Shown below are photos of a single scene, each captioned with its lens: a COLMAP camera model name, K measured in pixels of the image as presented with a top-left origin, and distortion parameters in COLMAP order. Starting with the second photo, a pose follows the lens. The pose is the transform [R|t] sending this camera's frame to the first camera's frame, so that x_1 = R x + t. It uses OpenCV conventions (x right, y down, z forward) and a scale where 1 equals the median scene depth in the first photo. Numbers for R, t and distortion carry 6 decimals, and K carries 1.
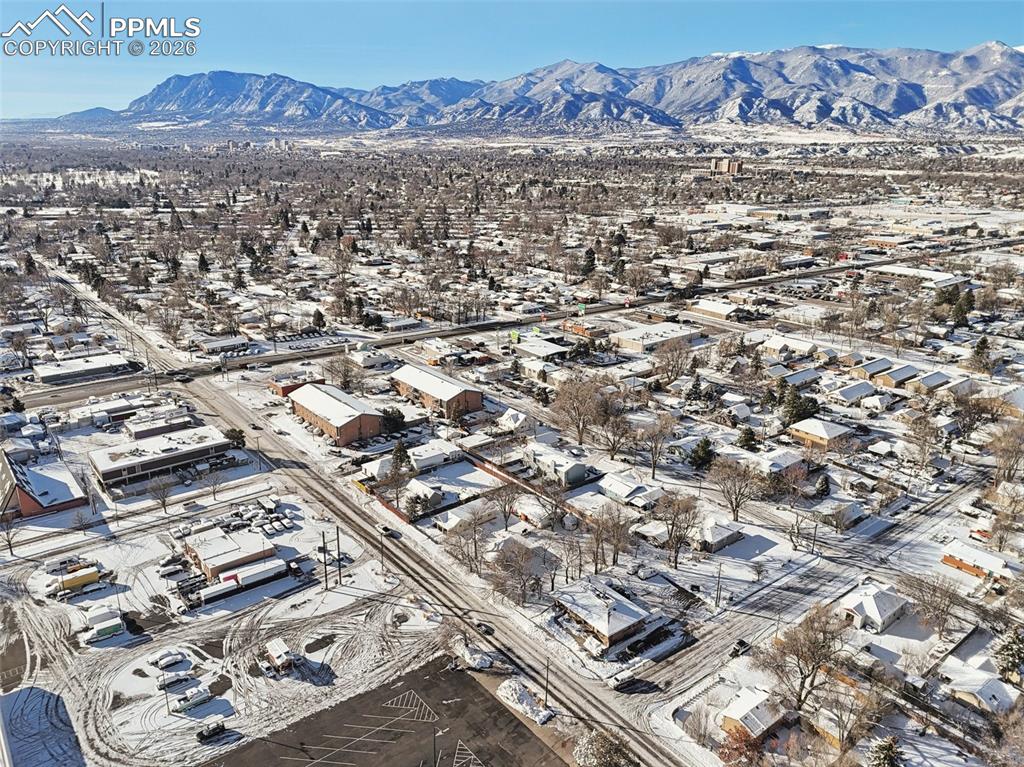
lens RADIAL K [[745.4, 0, 505.4], [0, 745.4, 379.9], [0, 0, 1]] dist [0.090167, -0.094832]
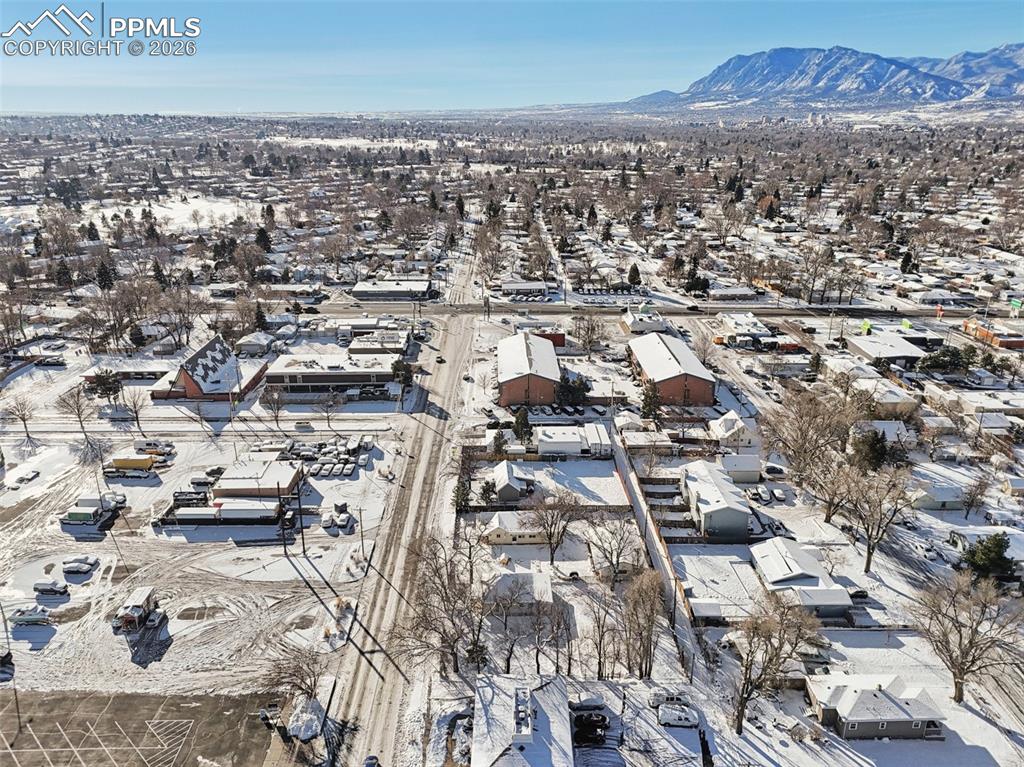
lens RADIAL K [[745.4, 0, 505.4], [0, 745.4, 379.9], [0, 0, 1]] dist [0.090167, -0.094832]
pose [[0.791271, 0.196746, -0.578949, 0.250282], [-0.181485, 0.979722, 0.084899, -0.011583], [0.583912, 0.037893, 0.810932, 0.308420]]
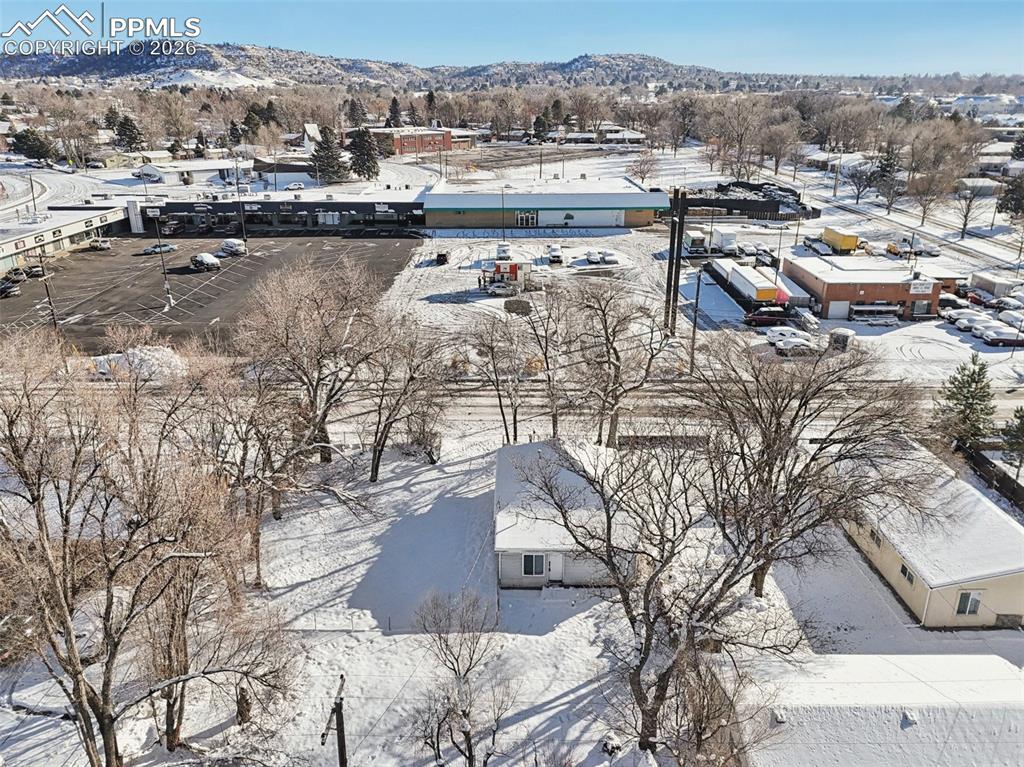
lens RADIAL K [[772.7, 0, 512.0], [0, 772.7, 383.5], [0, 0, 1]] dist [0.089903, -0.096249]
pose [[-0.622985, 0.268415, -0.734740, 0.133861], [-0.245805, 0.824531, 0.509635, 0.049845], [0.742610, 0.498098, -0.447692, 0.765620]]
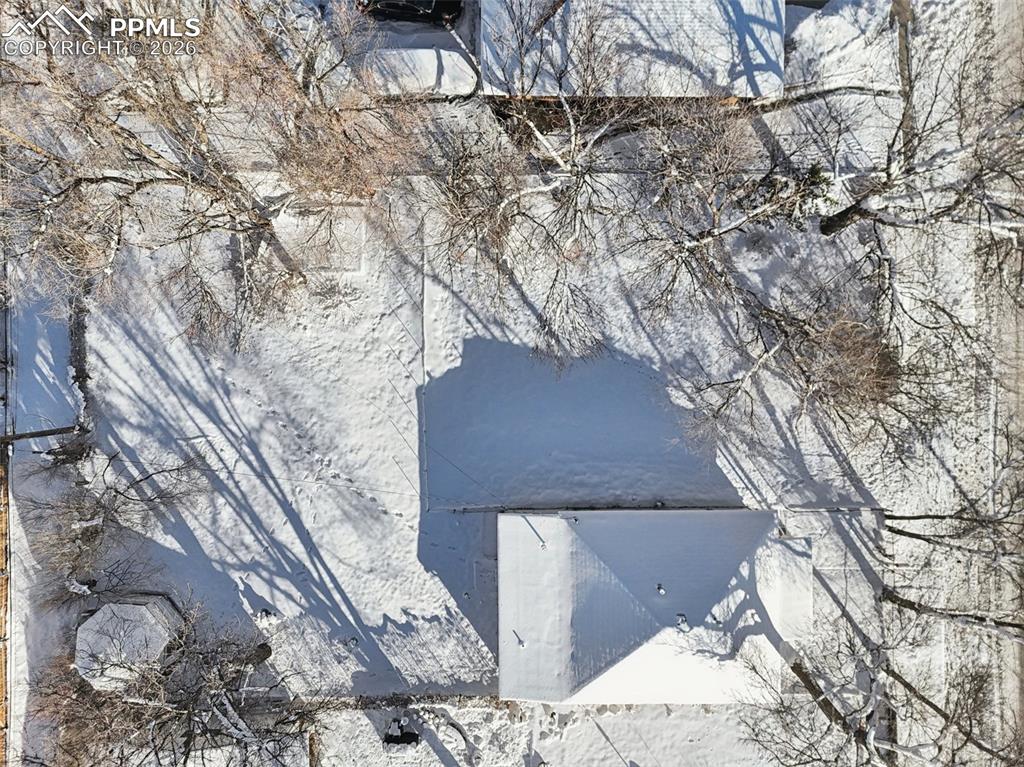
lens RADIAL K [[745.4, 0, 505.4], [0, 745.4, 379.9], [0, 0, 1]] dist [0.090167, -0.094832]
pose [[-0.789646, -0.613202, -0.021015, 0.043788], [0.174156, -0.256847, 0.950631, 0.047831], [-0.588327, 0.747002, 0.309611, 0.653053]]
